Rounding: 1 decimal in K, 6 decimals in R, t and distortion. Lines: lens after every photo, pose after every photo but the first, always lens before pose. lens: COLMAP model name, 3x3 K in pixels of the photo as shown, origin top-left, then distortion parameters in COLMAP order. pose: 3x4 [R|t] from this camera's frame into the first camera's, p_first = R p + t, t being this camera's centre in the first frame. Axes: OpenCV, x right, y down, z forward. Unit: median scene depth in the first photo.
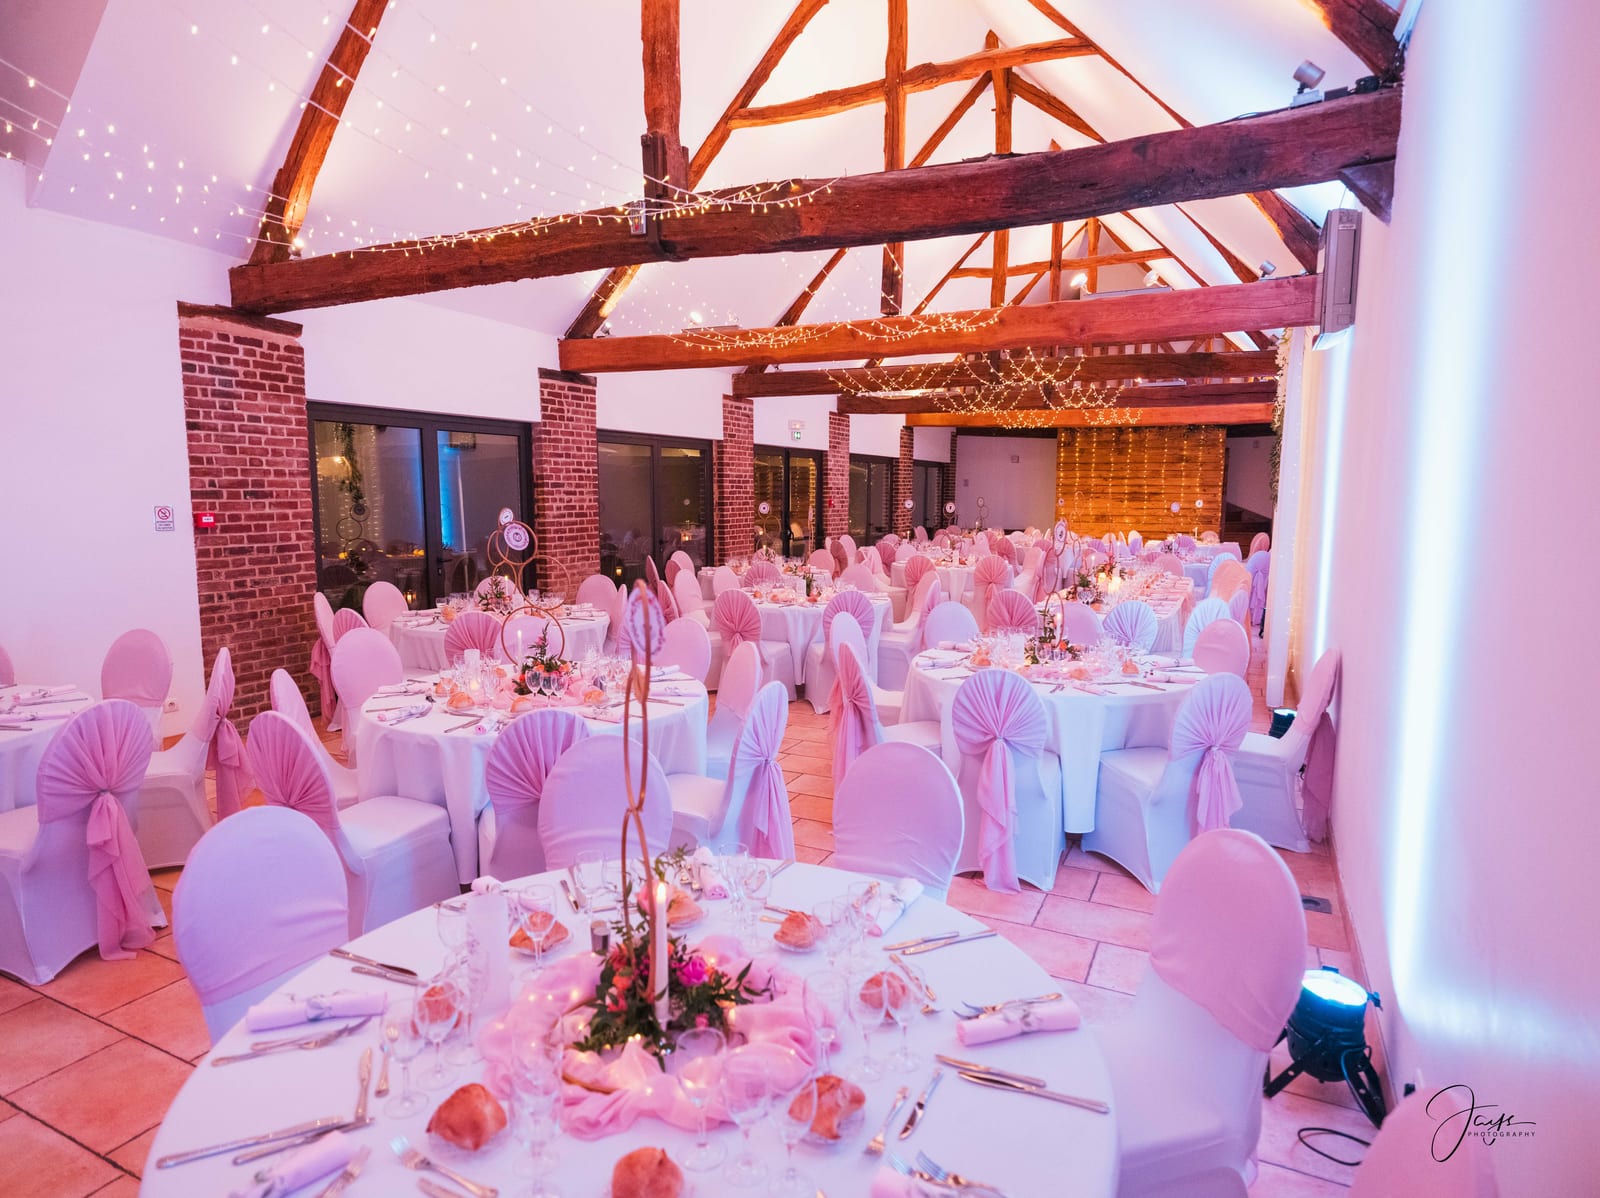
lens RADIAL K [[913.1, 0, 800.0], [0, 913.1, 599.0], [0, 0, 1]] dist [0.005012, 0.001355]
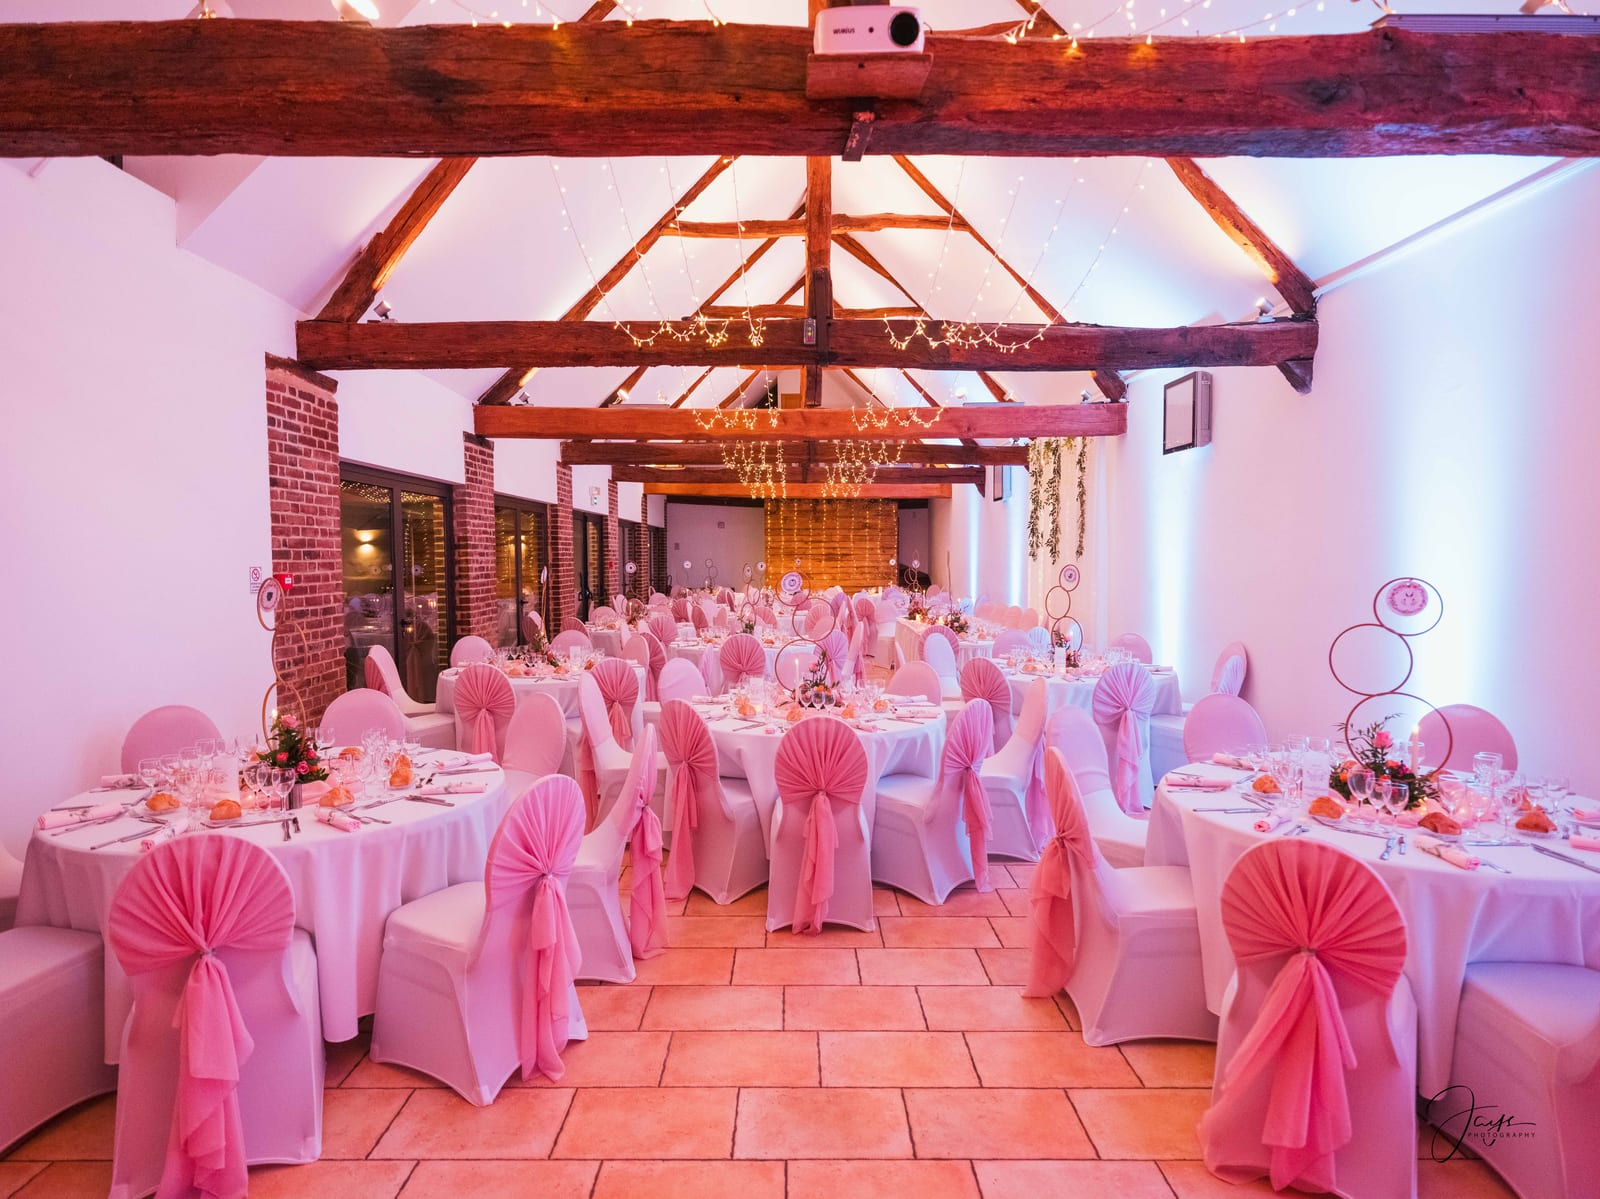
lens RADIAL K [[897.0, 0, 800.0], [0, 897.0, 599.5], [0, 0, 1]] dist [0.009133, -0.000068]
pose [[0.896601, -0.029243, 0.441873, -0.529340], [0.060061, 0.996628, -0.055912, 0.014306], [-0.438748, 0.076670, 0.895334, -0.053704]]
